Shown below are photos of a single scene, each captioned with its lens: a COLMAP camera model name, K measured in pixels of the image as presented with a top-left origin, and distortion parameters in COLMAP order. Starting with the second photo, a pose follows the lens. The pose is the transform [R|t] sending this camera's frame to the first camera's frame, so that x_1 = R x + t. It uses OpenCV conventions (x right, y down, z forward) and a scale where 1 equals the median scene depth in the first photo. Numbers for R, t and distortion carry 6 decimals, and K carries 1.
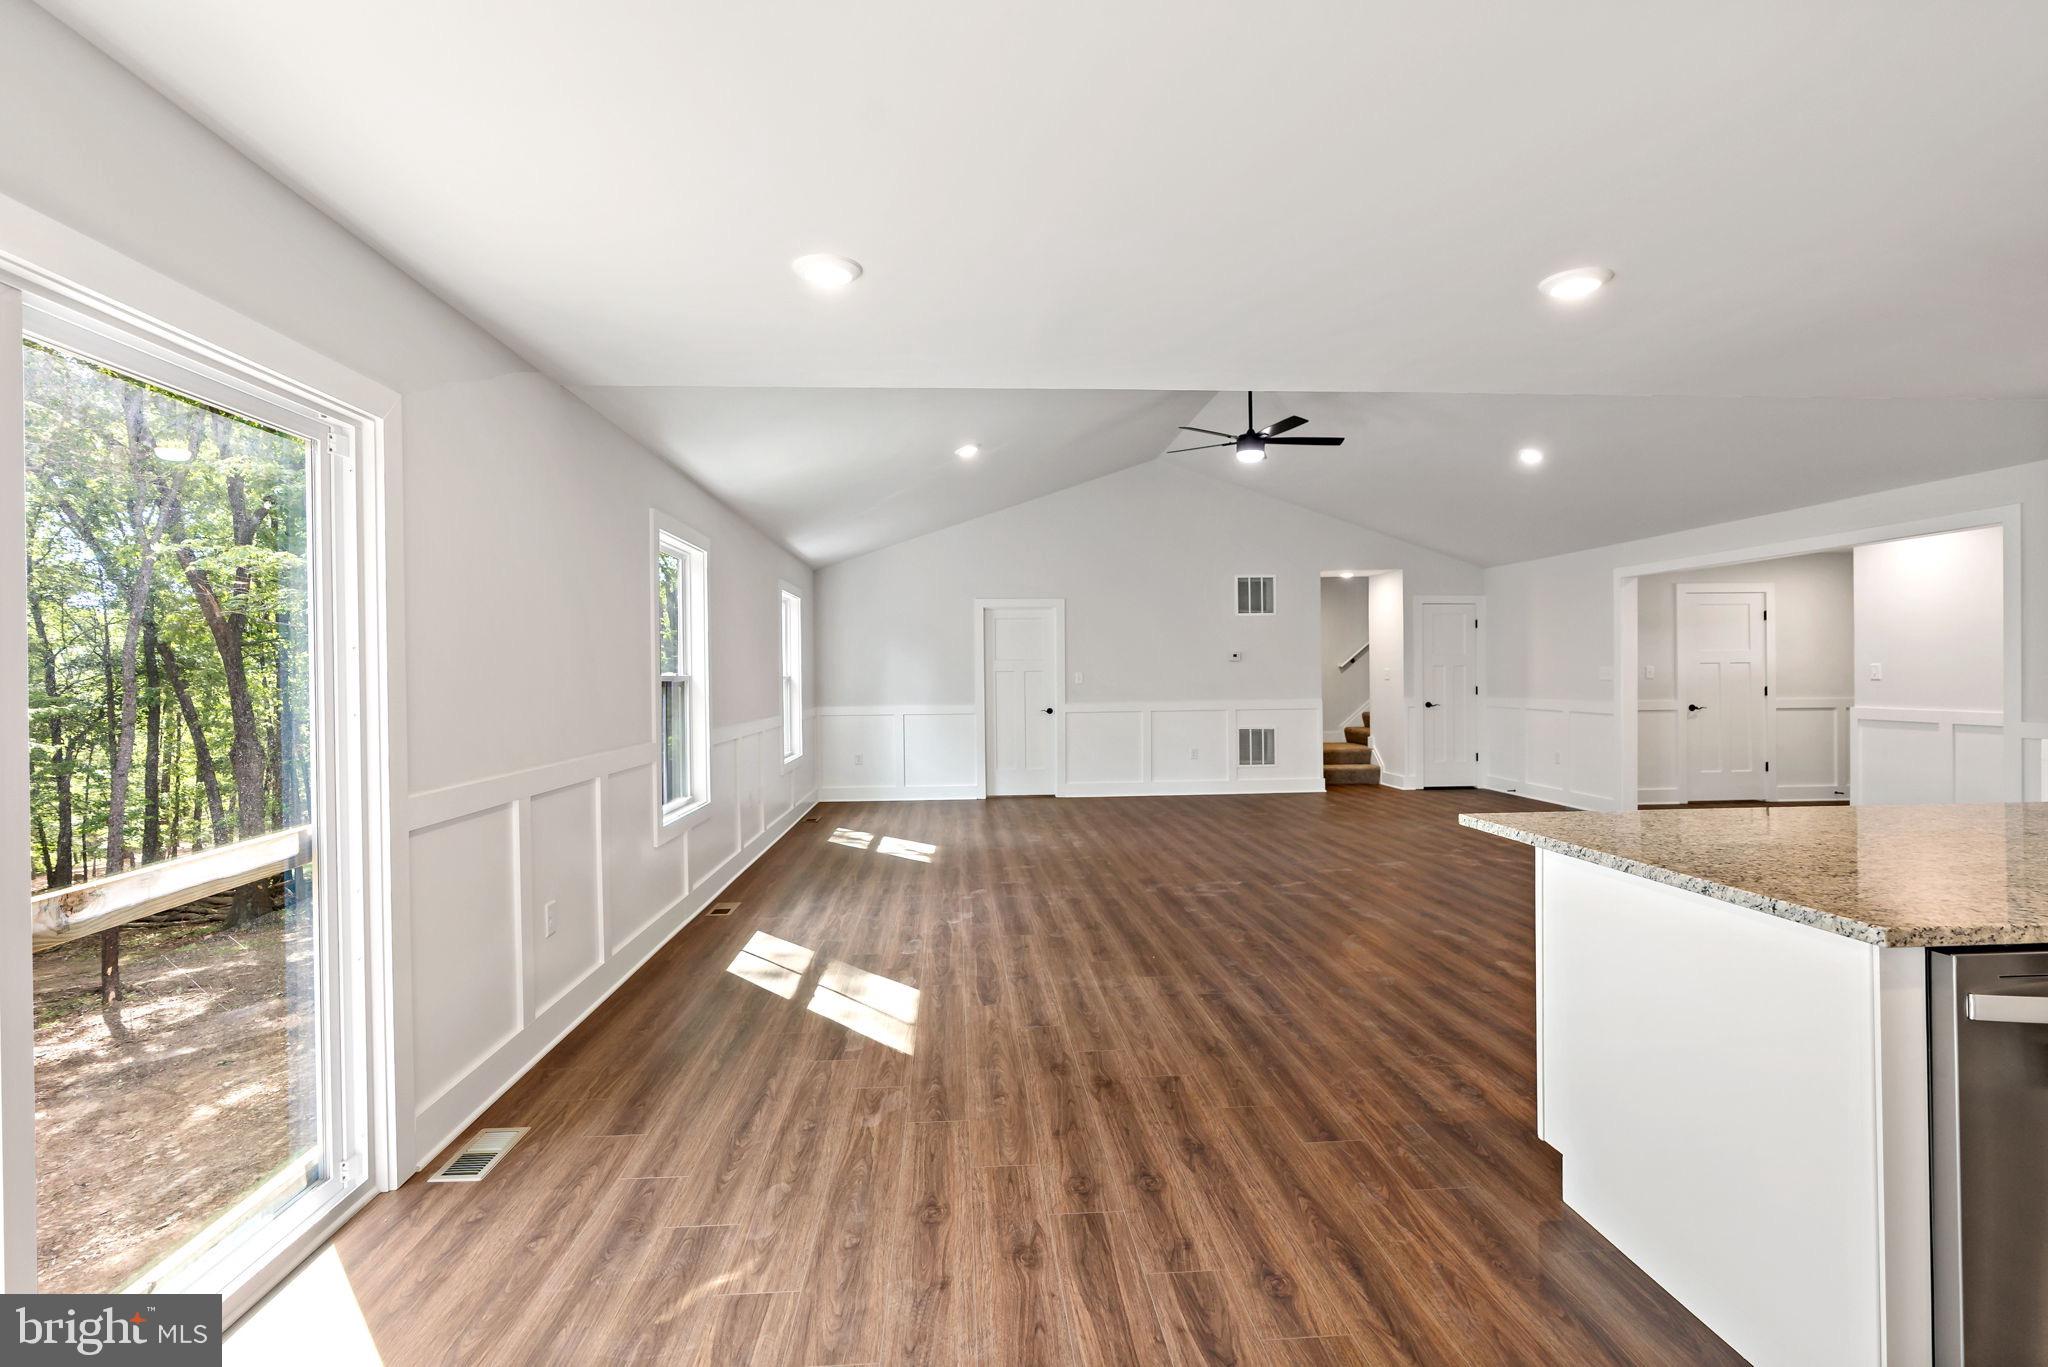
lens RADIAL K [[937.3, 0, 1001.4], [0, 937.3, 643.1], [0, 0, 1]] dist [0.002188, 0.000152]
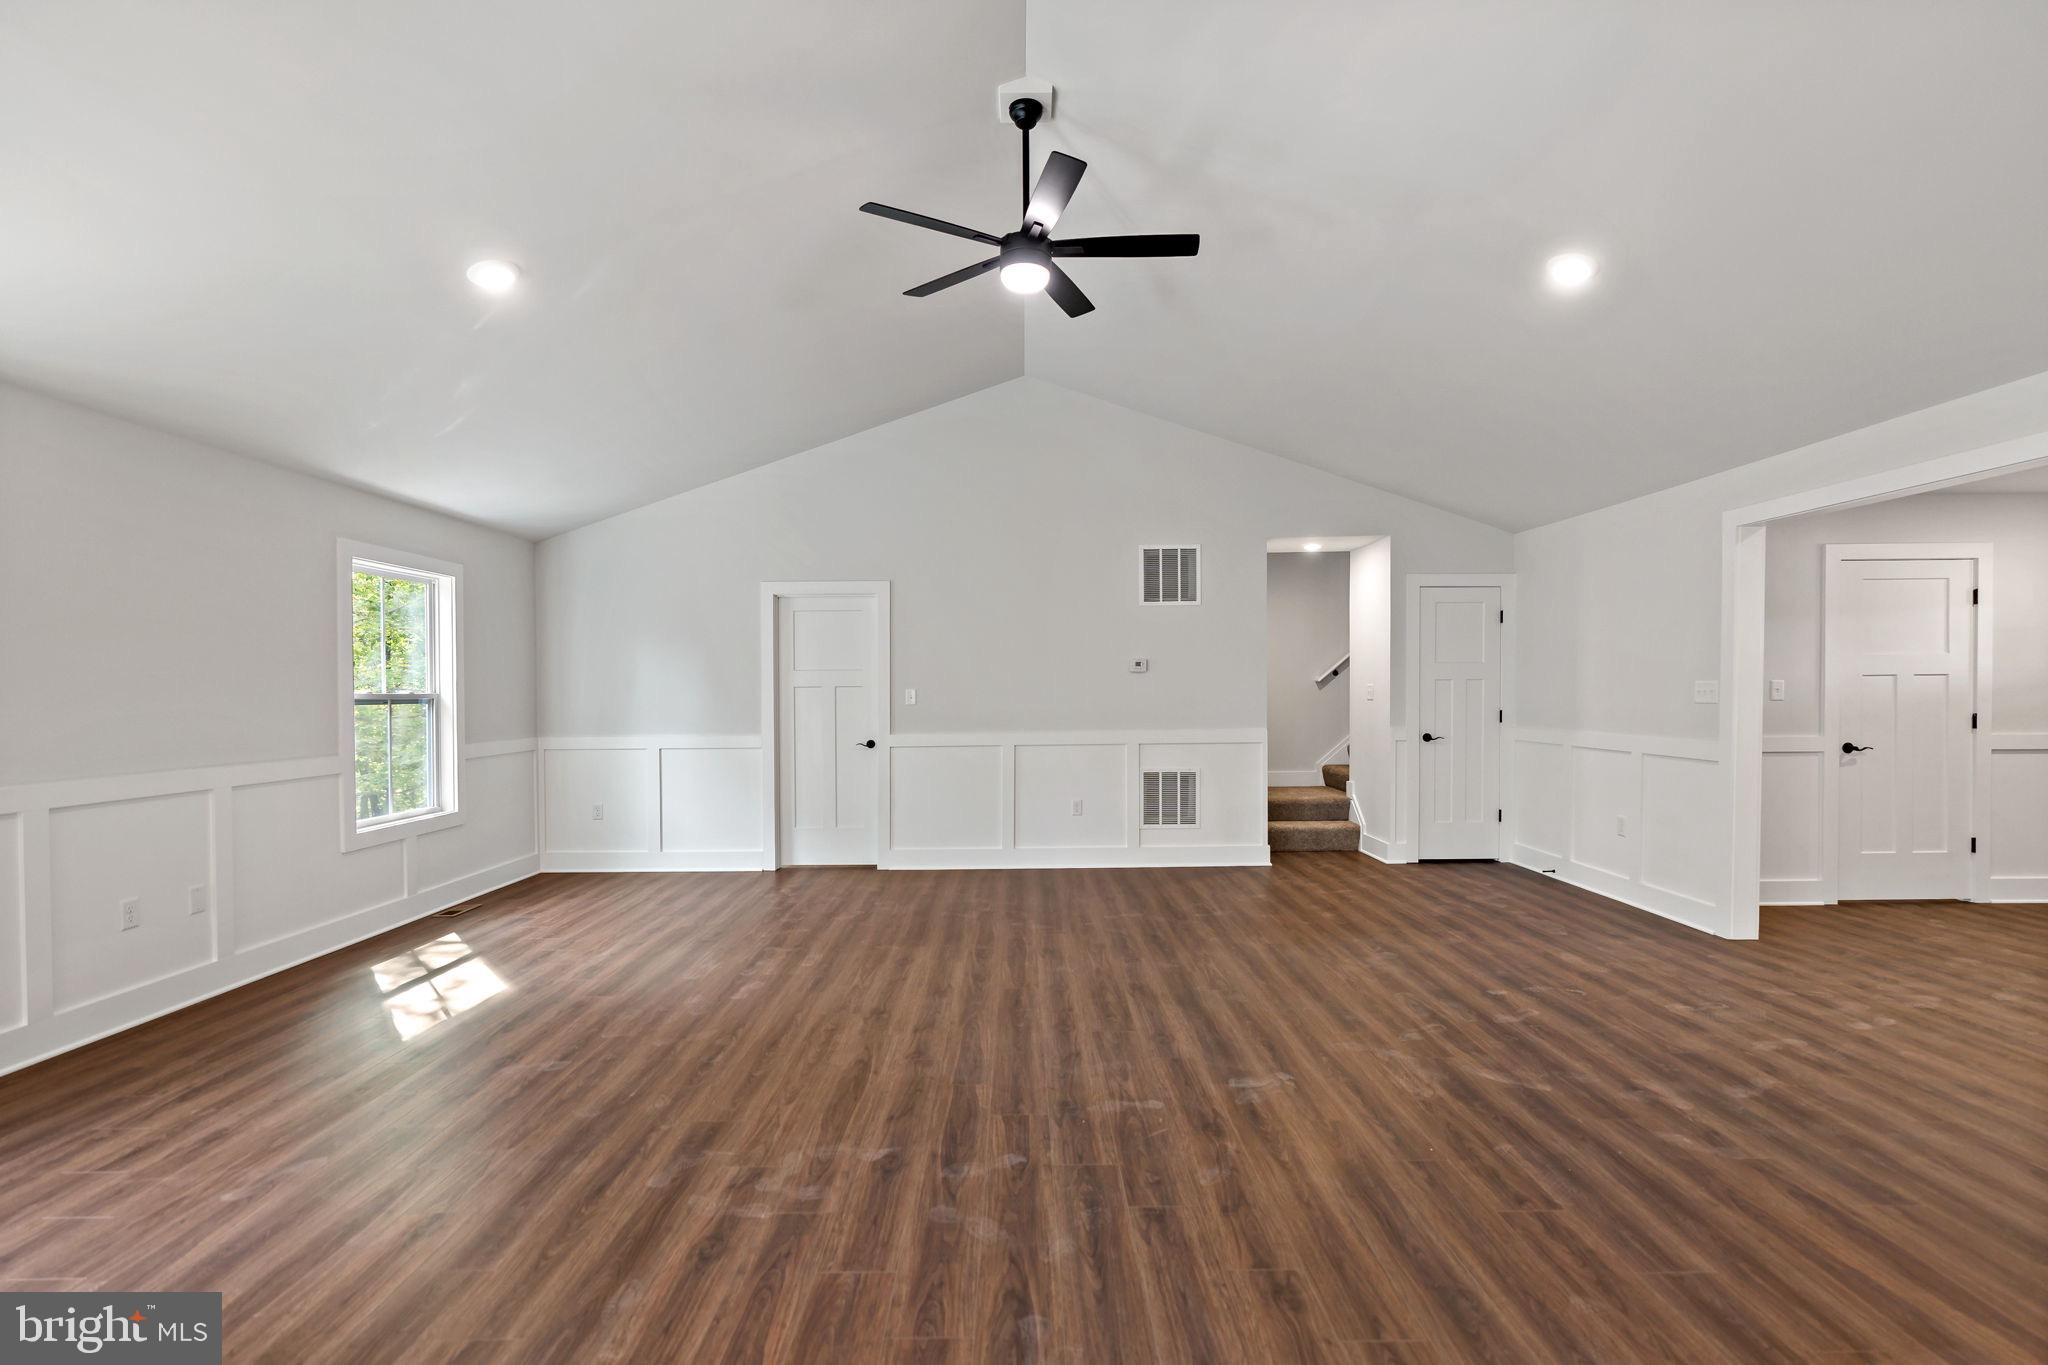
lens RADIAL K [[935.4, 0, 1017.7], [0, 935.4, 678.5], [0, 0, 1]] dist [-0.003586, 0.000011]
pose [[0.998891, 0.001169, -0.047071, 0.194264], [-0.000160, 0.999770, 0.021432, 0.009294], [0.047086, -0.021400, 0.998662, 0.319157]]
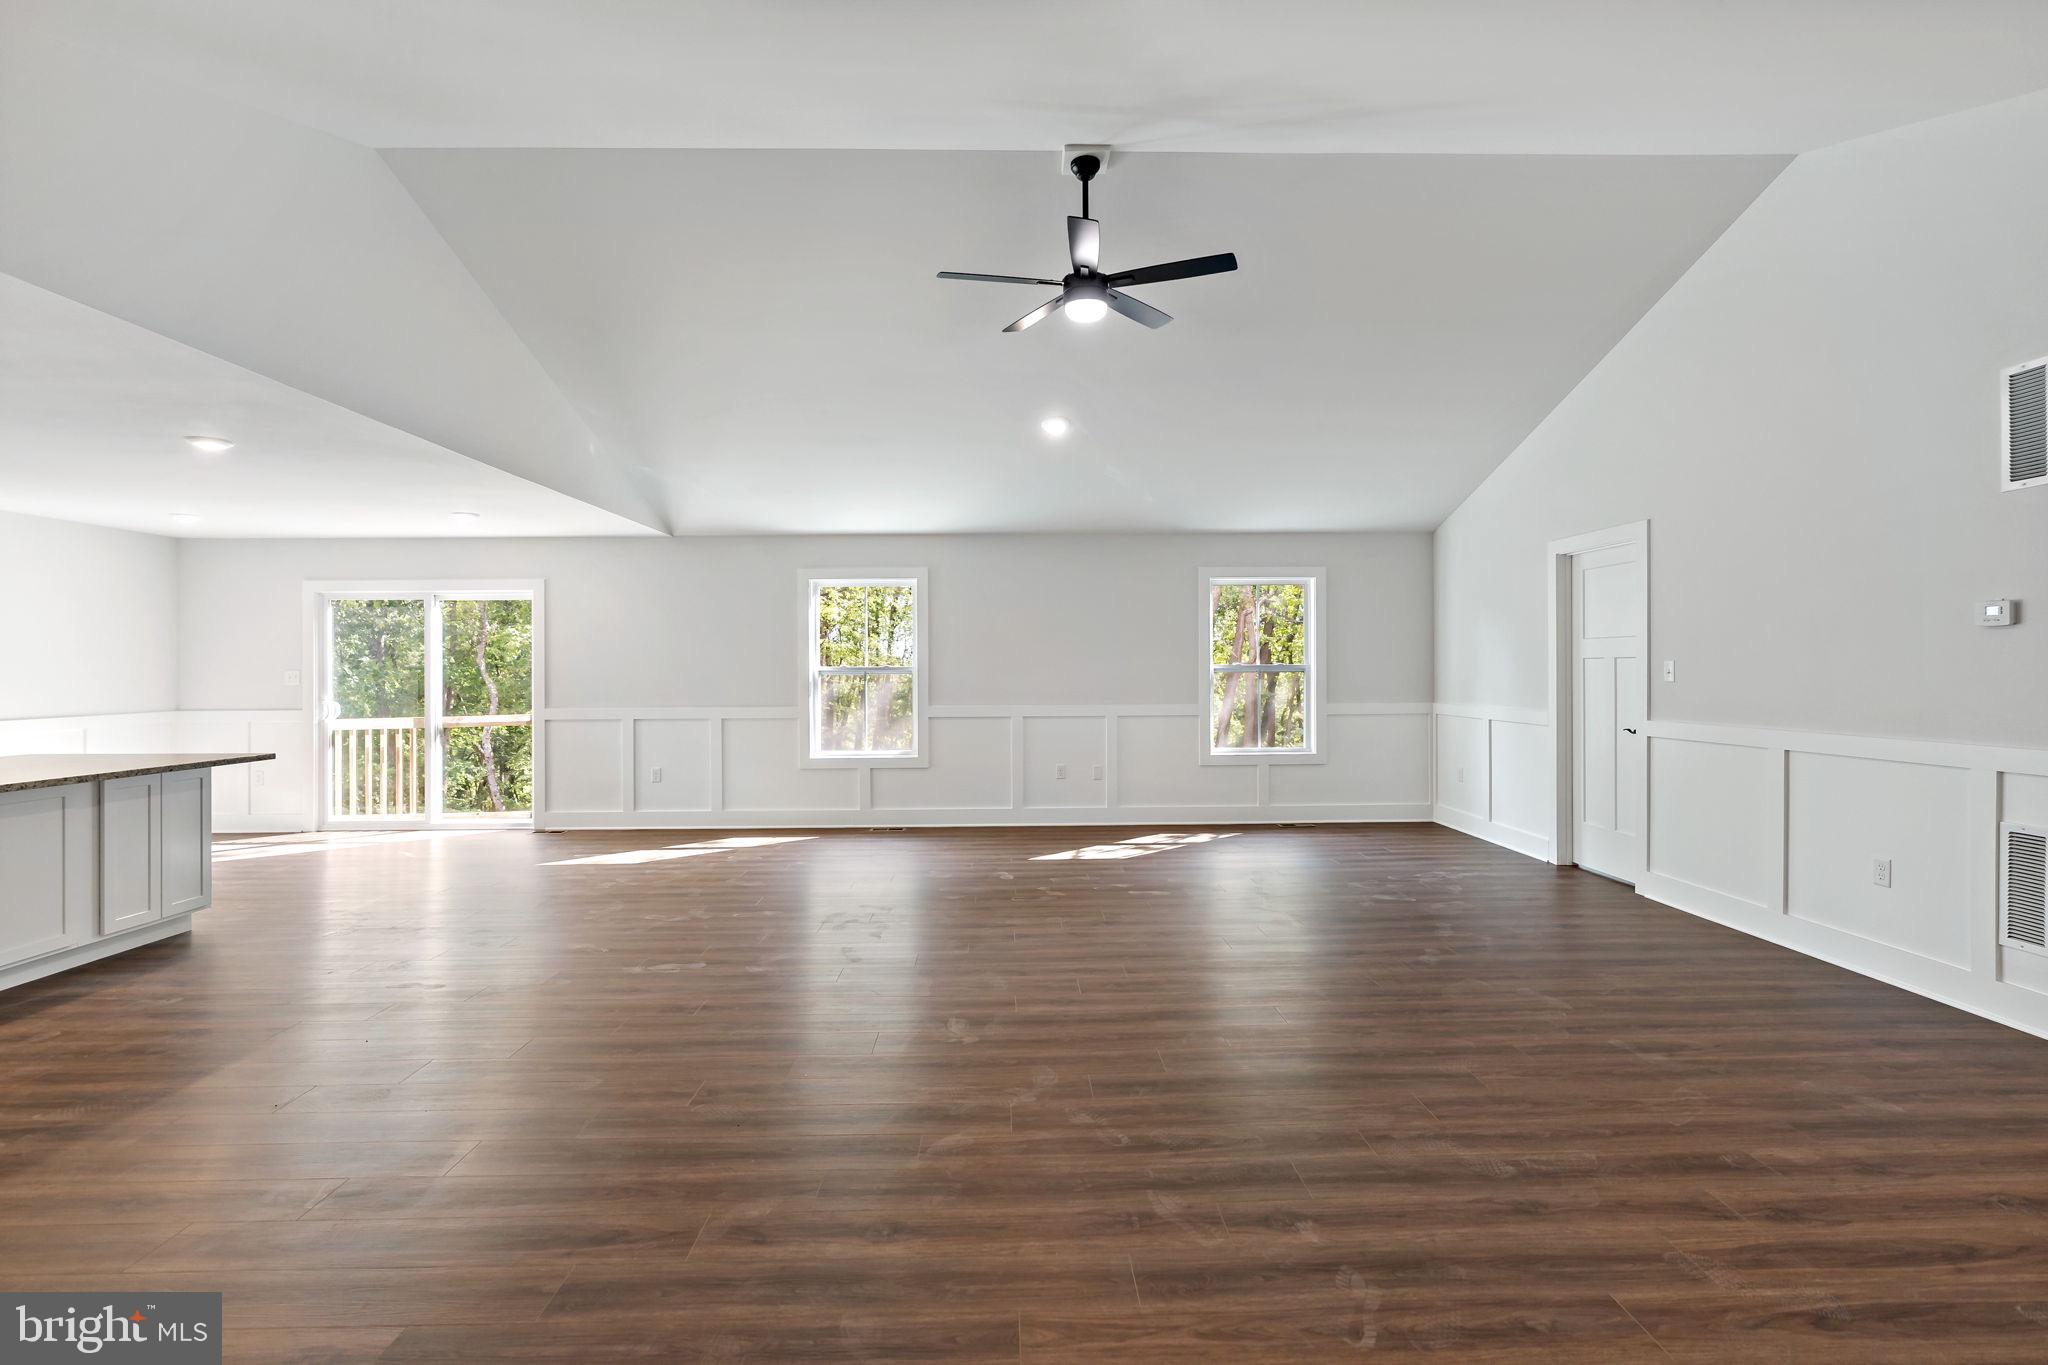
lens RADIAL K [[898.3, 0, 1013.4], [0, 898.3, 661.5], [0, 0, 1]] dist [-0.002127, -0.000080]
pose [[-0.019491, 0.003065, -0.999805, 0.578886], [0.040823, 0.999164, 0.002267, 0.016285], [0.998976, -0.040770, -0.019600, 0.656220]]
